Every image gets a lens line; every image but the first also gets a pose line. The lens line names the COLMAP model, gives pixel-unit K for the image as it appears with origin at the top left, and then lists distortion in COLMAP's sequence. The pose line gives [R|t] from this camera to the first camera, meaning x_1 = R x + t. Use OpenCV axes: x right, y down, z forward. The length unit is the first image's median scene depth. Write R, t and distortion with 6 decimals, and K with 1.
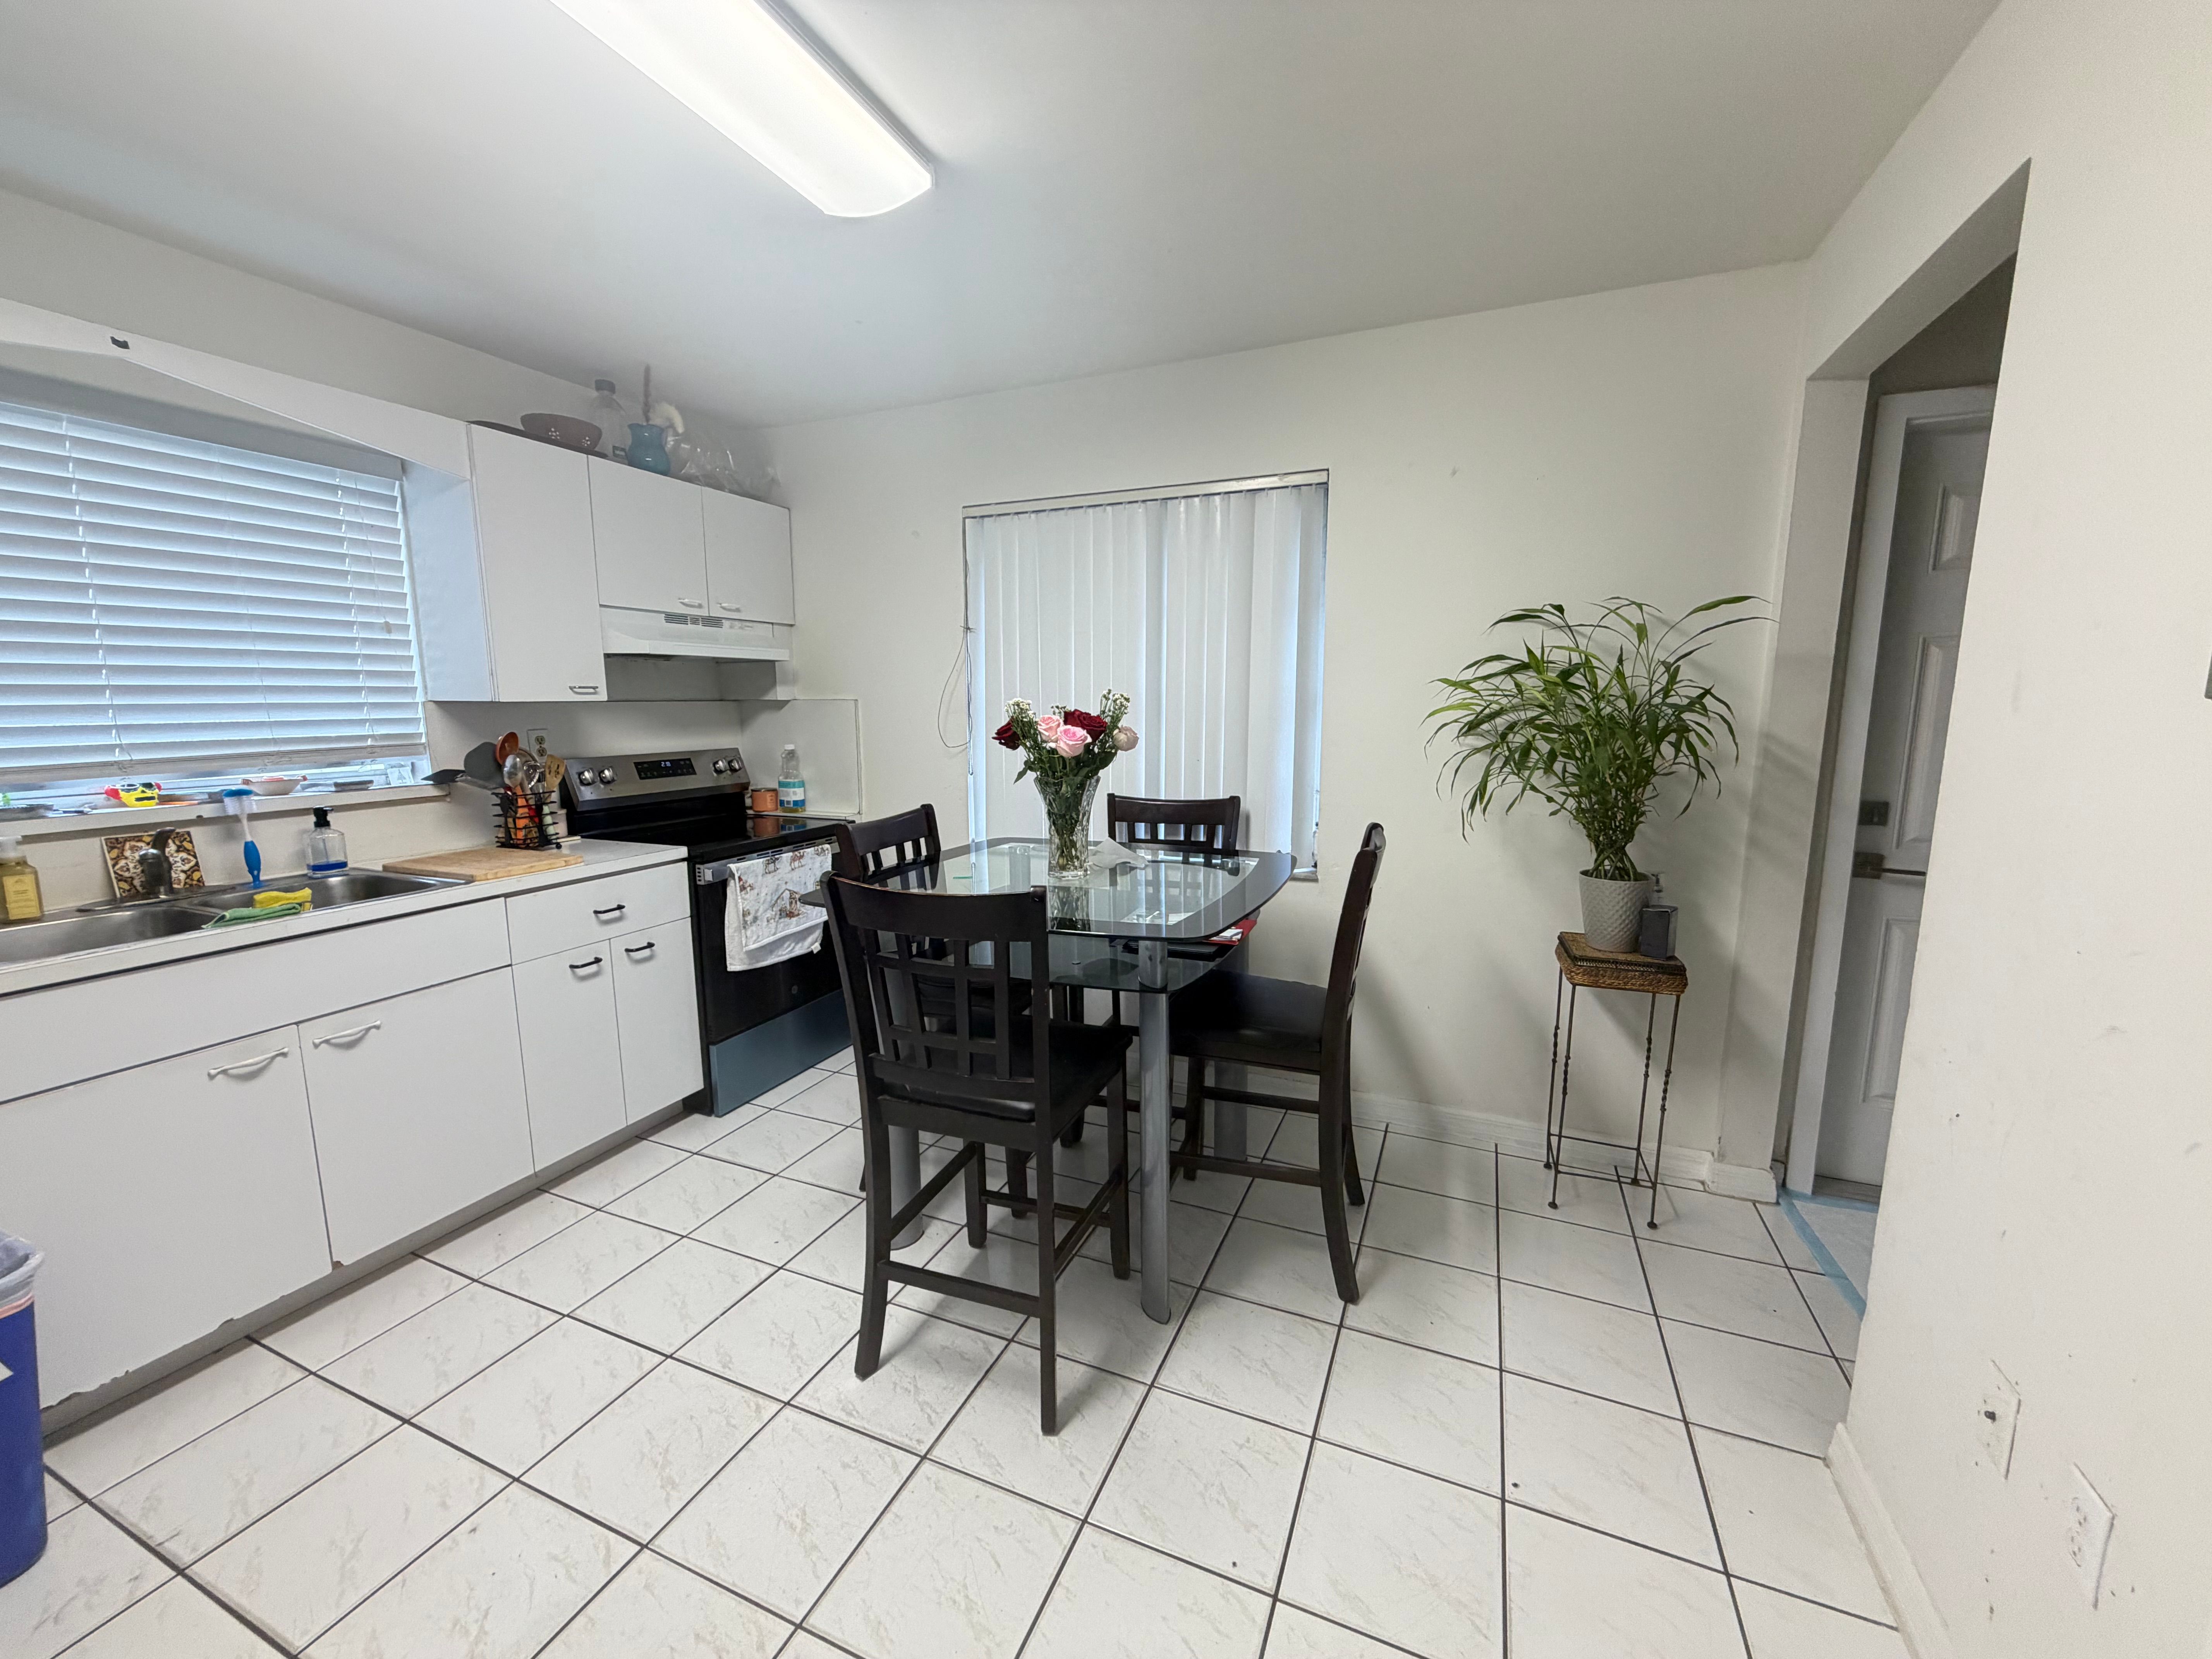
lens RADIAL K [[881.8, 0, 1091.4], [0, 881.8, 829.8], [0, 0, 1]] dist [0.008273, 0.000329]
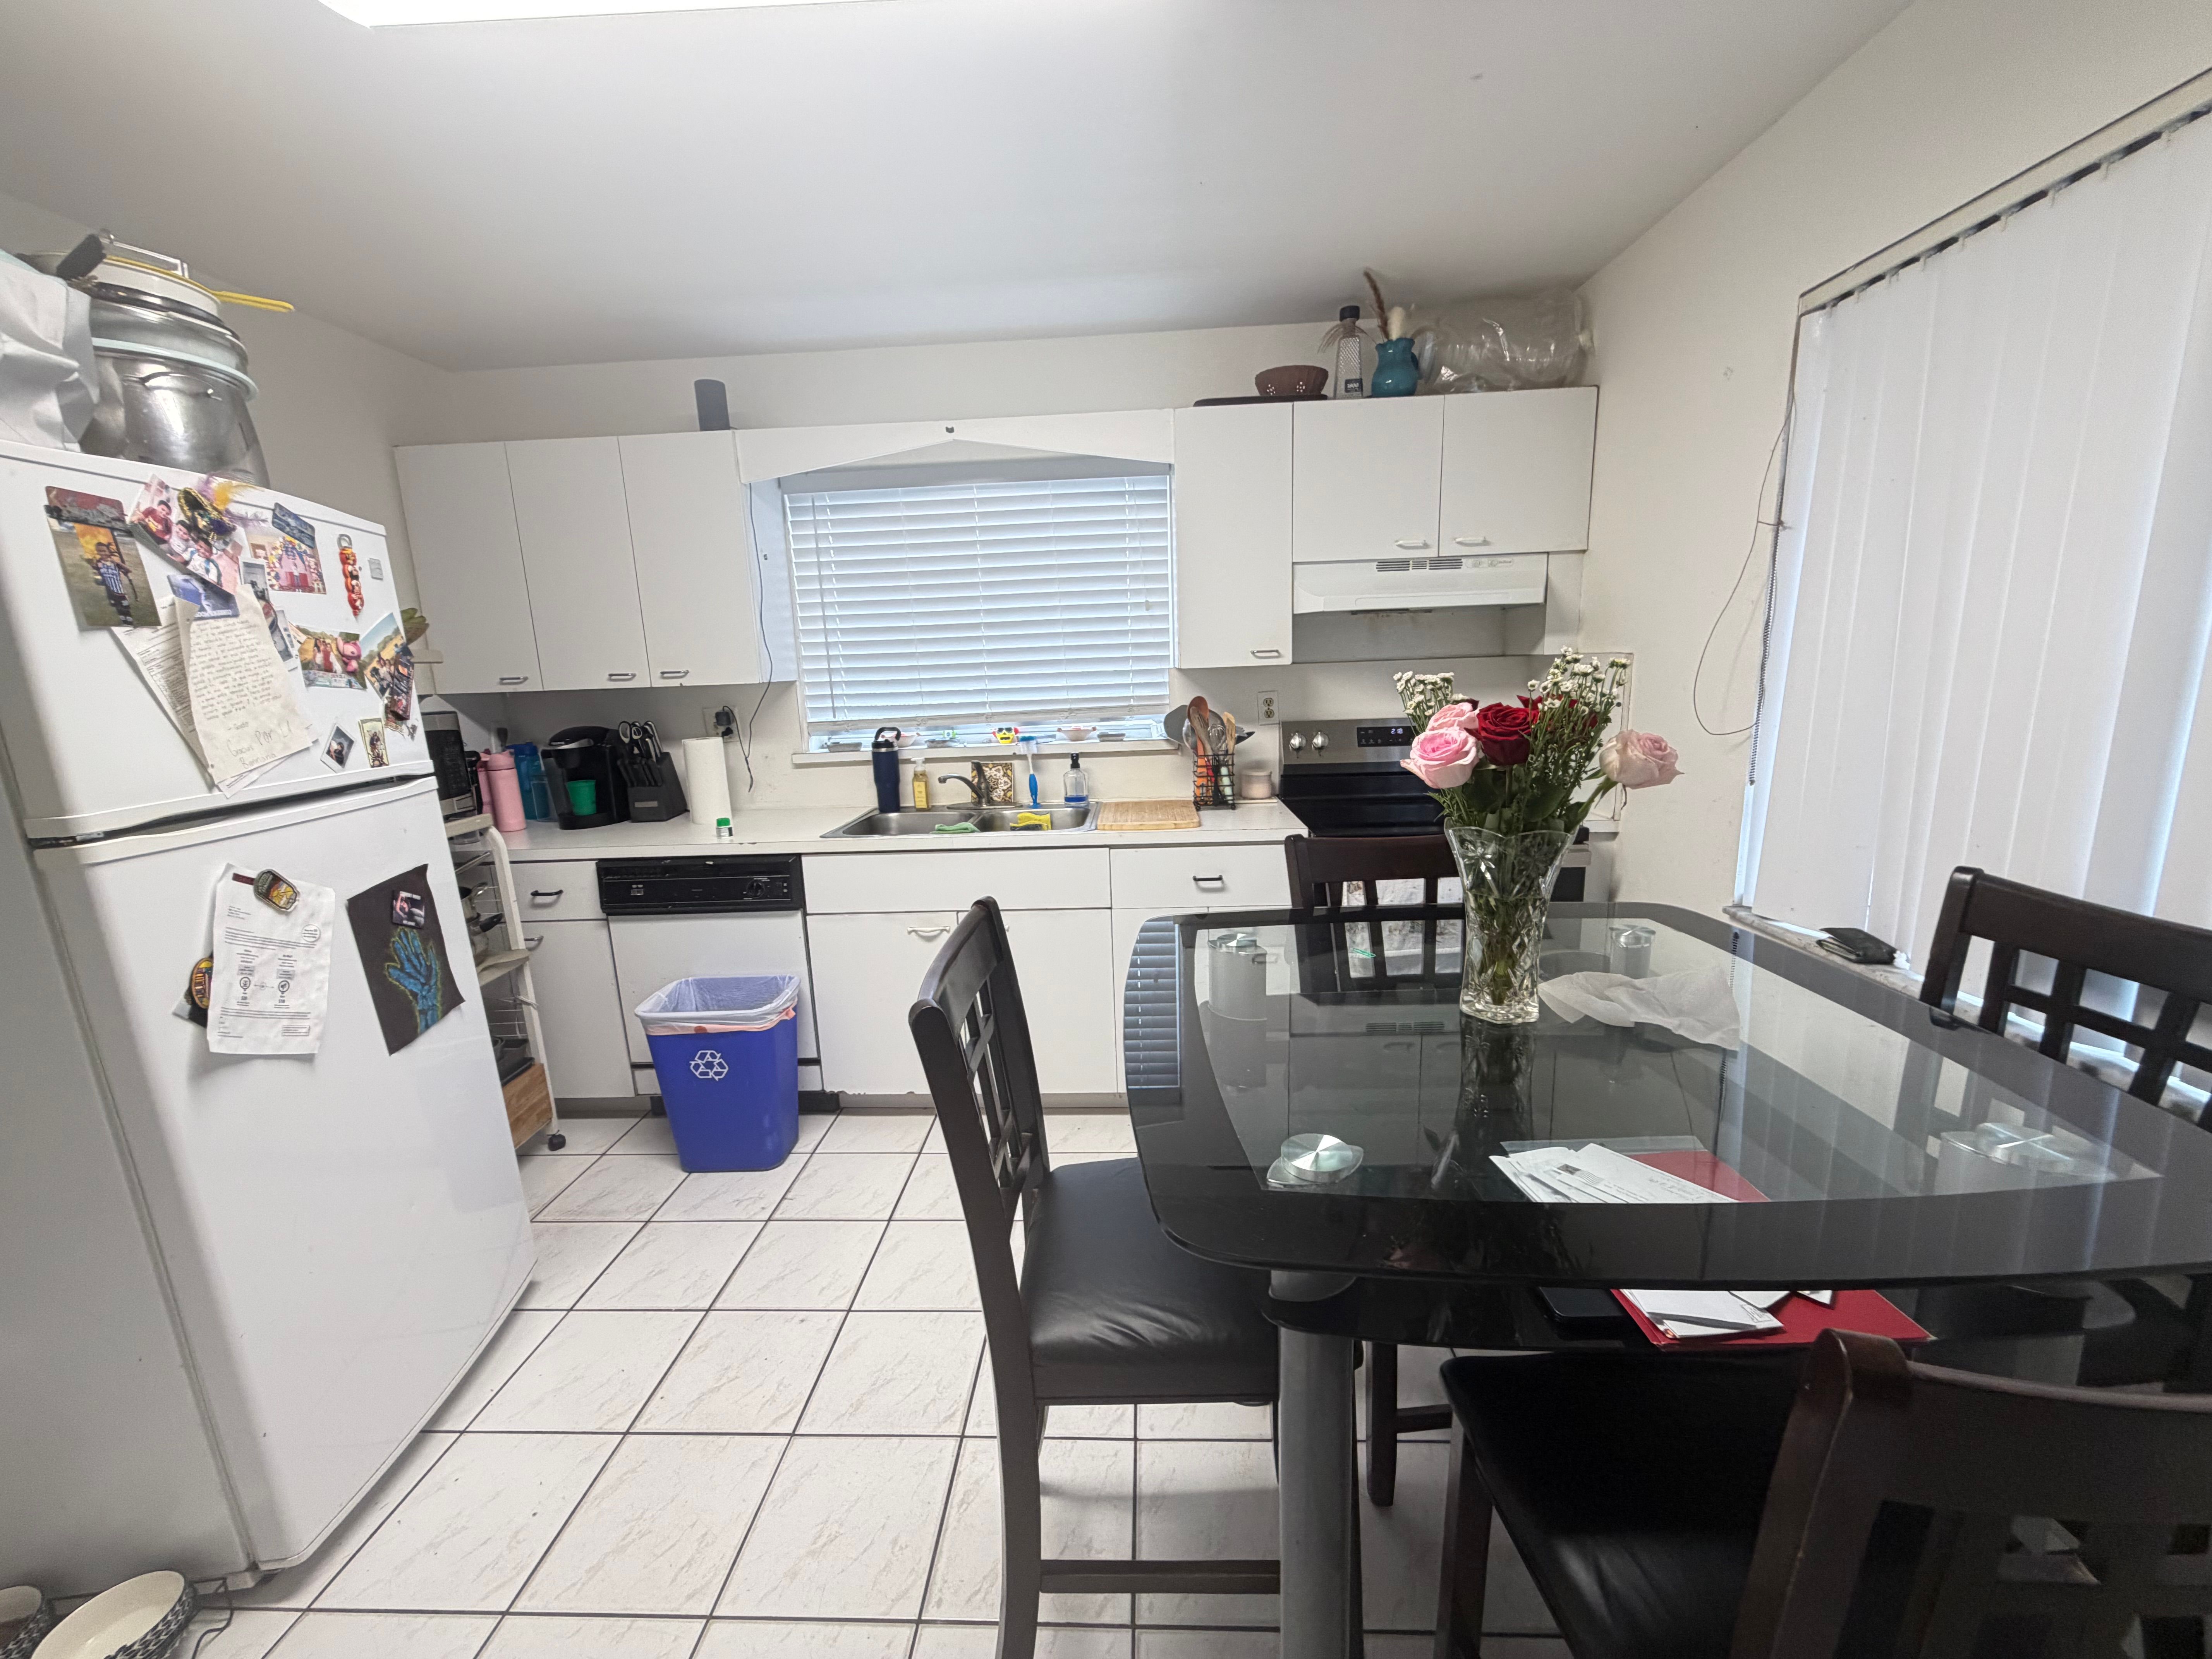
lens RADIAL K [[881.8, 0, 1091.4], [0, 881.8, 829.8], [0, 0, 1]] dist [0.008273, 0.000329]
pose [[0.364305, 0.168261, -0.915953, 0.289967], [-0.104817, 0.984701, 0.139201, -0.083069], [0.925362, 0.045295, 0.376368, 0.465833]]
